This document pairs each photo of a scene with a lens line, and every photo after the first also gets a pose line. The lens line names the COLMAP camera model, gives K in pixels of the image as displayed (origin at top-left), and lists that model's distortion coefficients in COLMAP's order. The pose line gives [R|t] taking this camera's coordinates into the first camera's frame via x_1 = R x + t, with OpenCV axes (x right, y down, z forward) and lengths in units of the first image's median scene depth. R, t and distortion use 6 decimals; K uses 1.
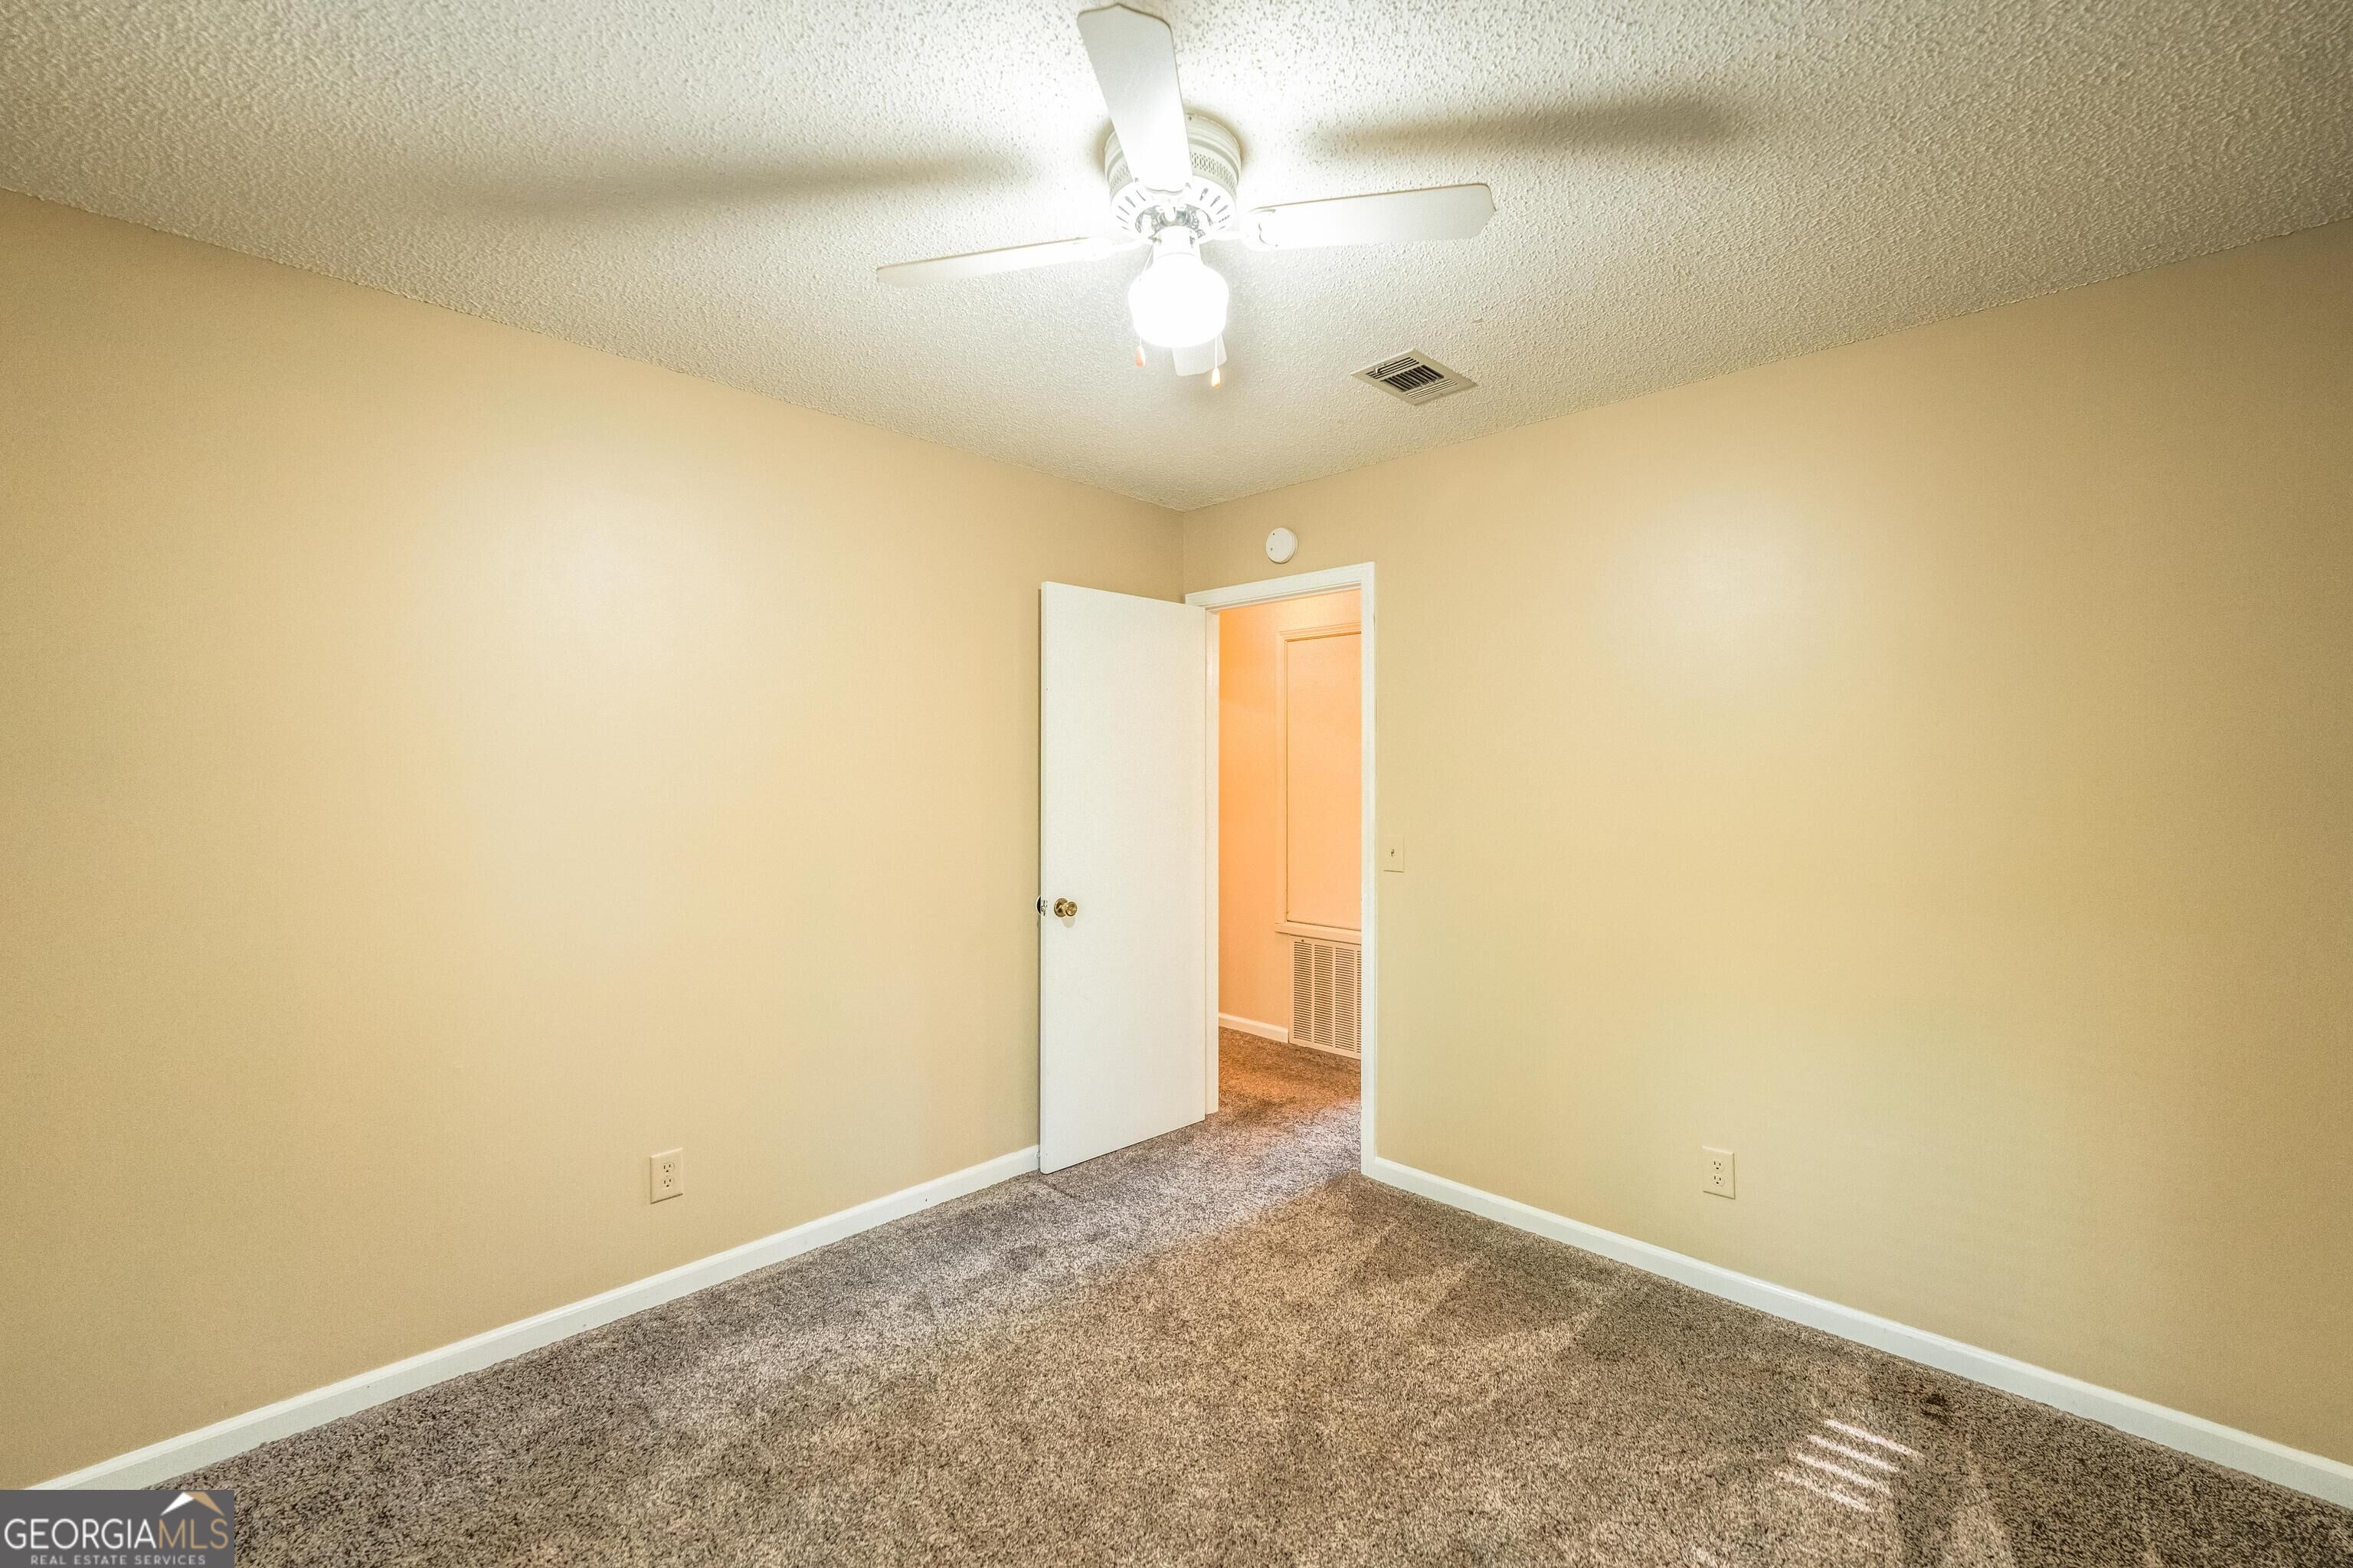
lens RADIAL K [[970.1, 0, 1176.5], [0, 970.1, 784.0], [0, 0, 1]] dist [-0.002563, -0.000646]
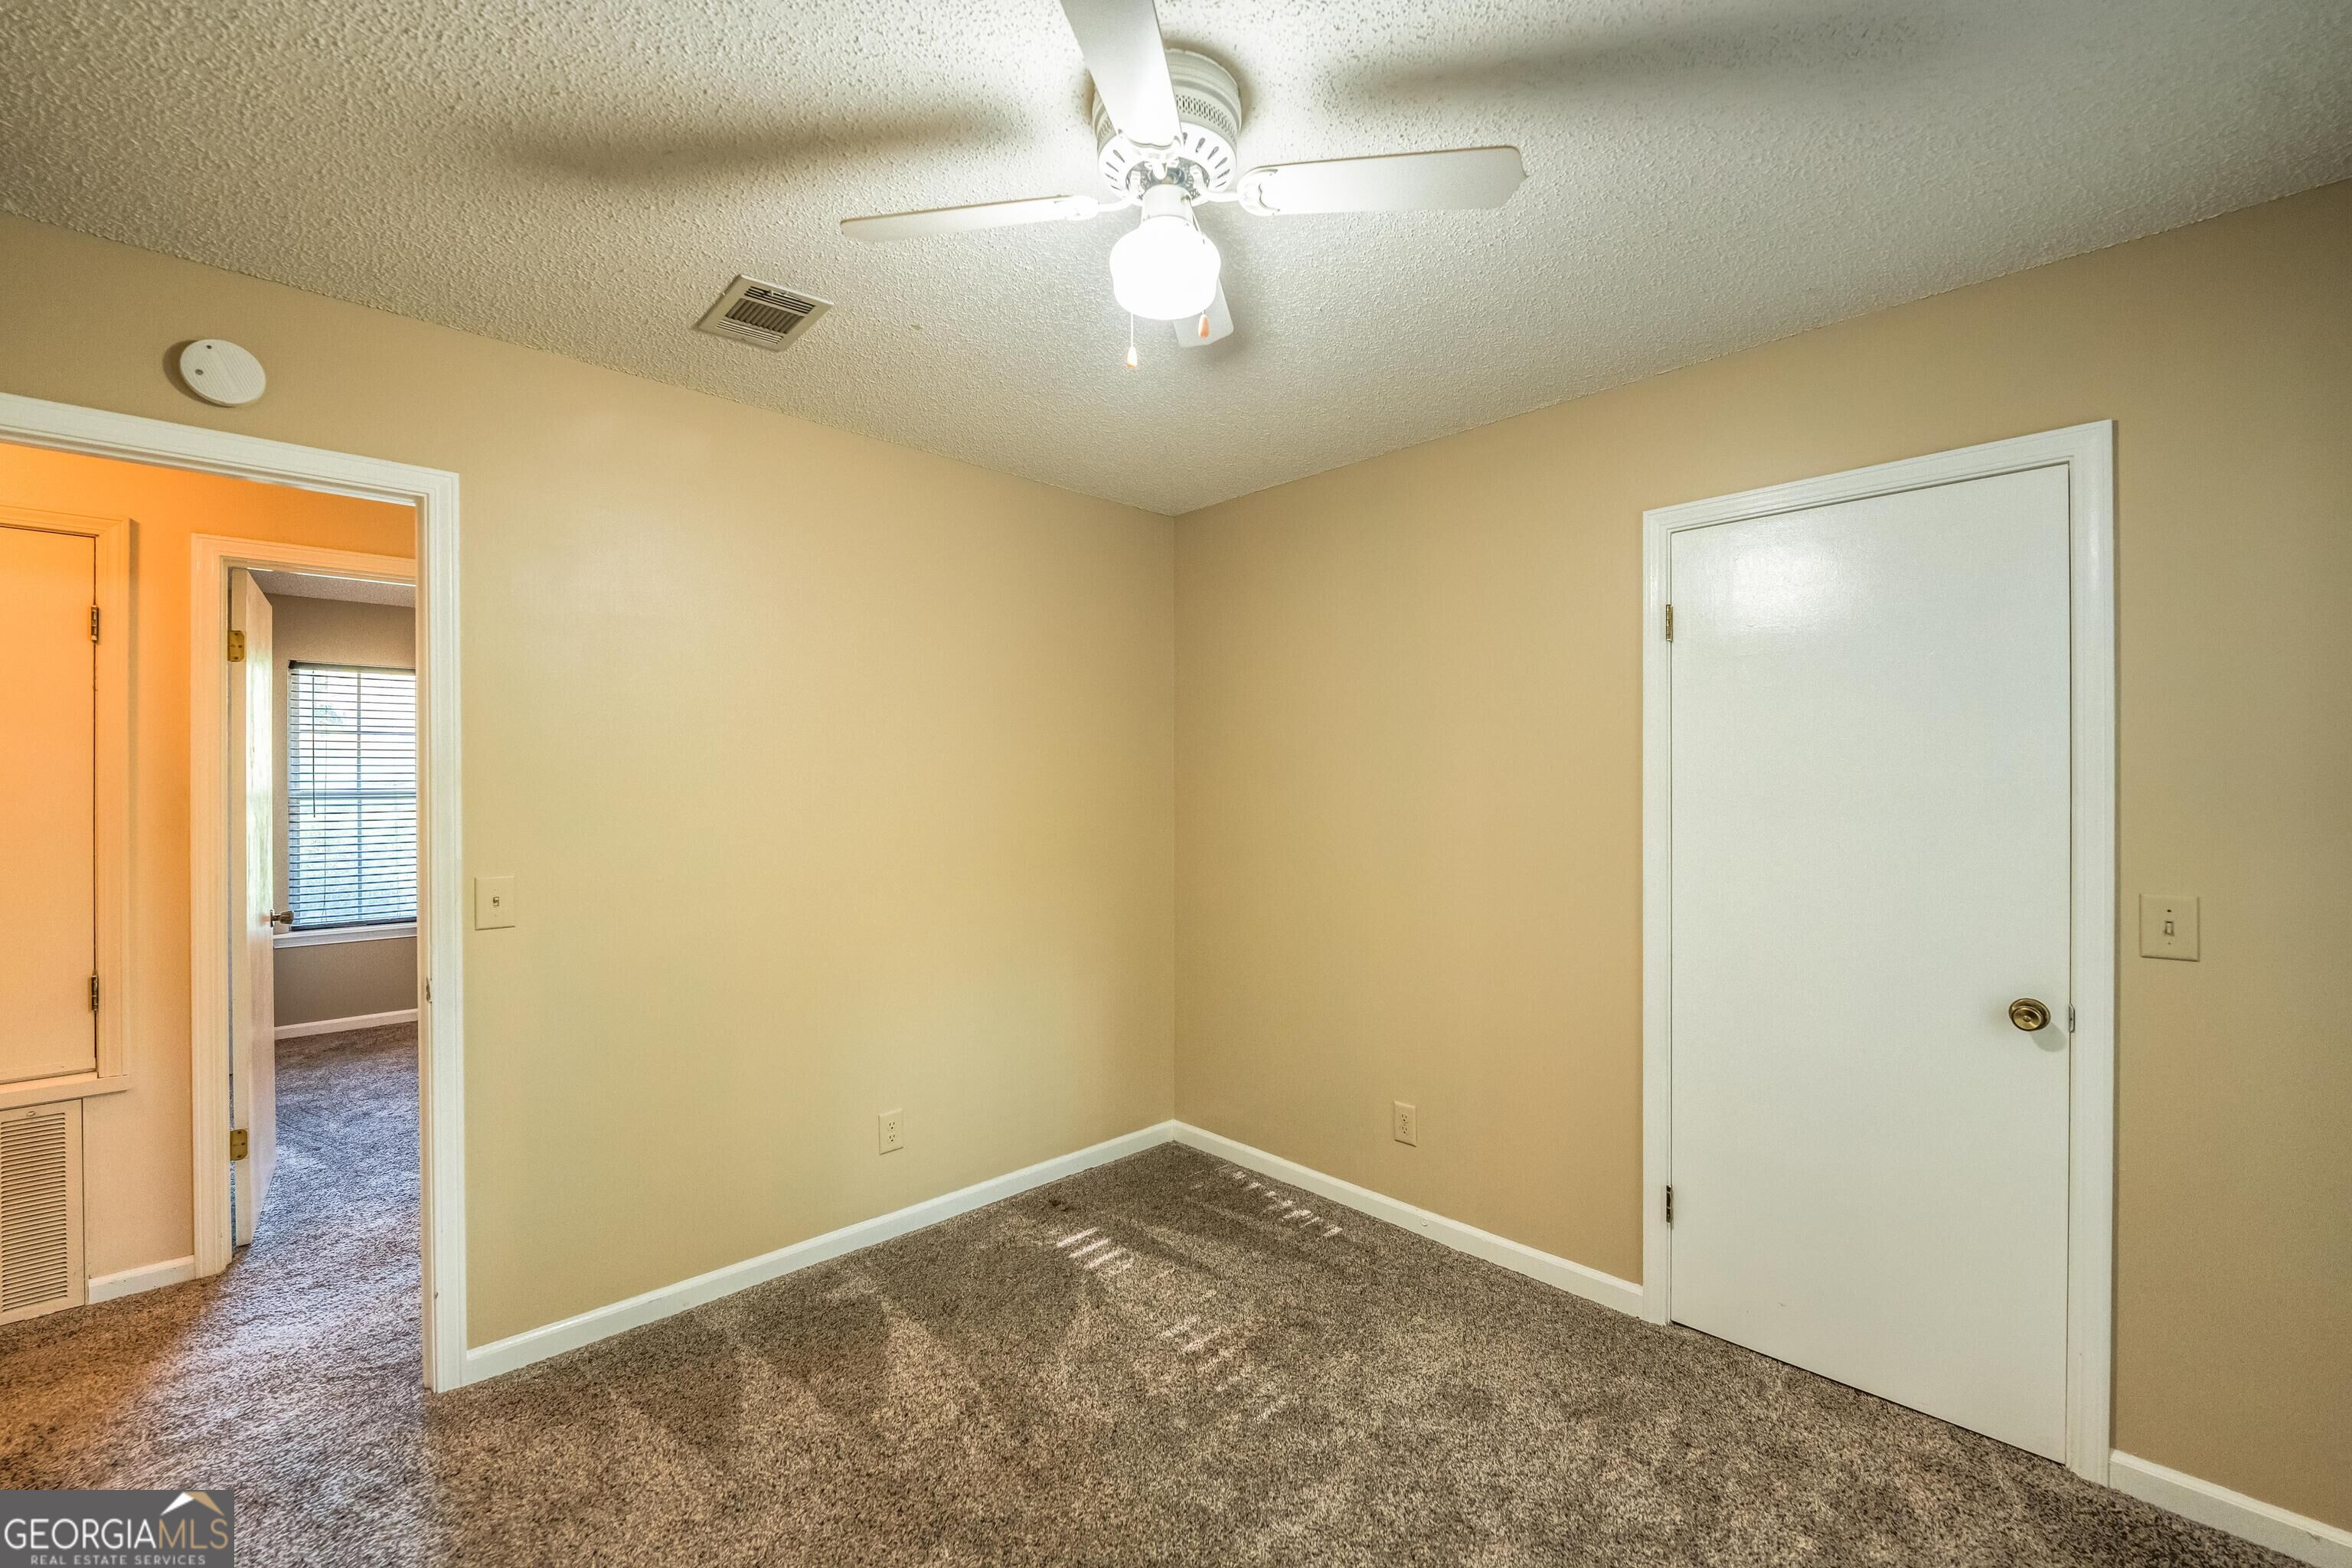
lens RADIAL K [[969.6, 0, 1176.0], [0, 969.6, 784.0], [0, 0, 1]] dist [-0.002563, -0.000646]
pose [[0.039427, 0.007701, 0.999193, -0.626239], [0.018809, 0.999787, -0.008448, 0.004639], [-0.999045, 0.019127, 0.039273, 0.654140]]
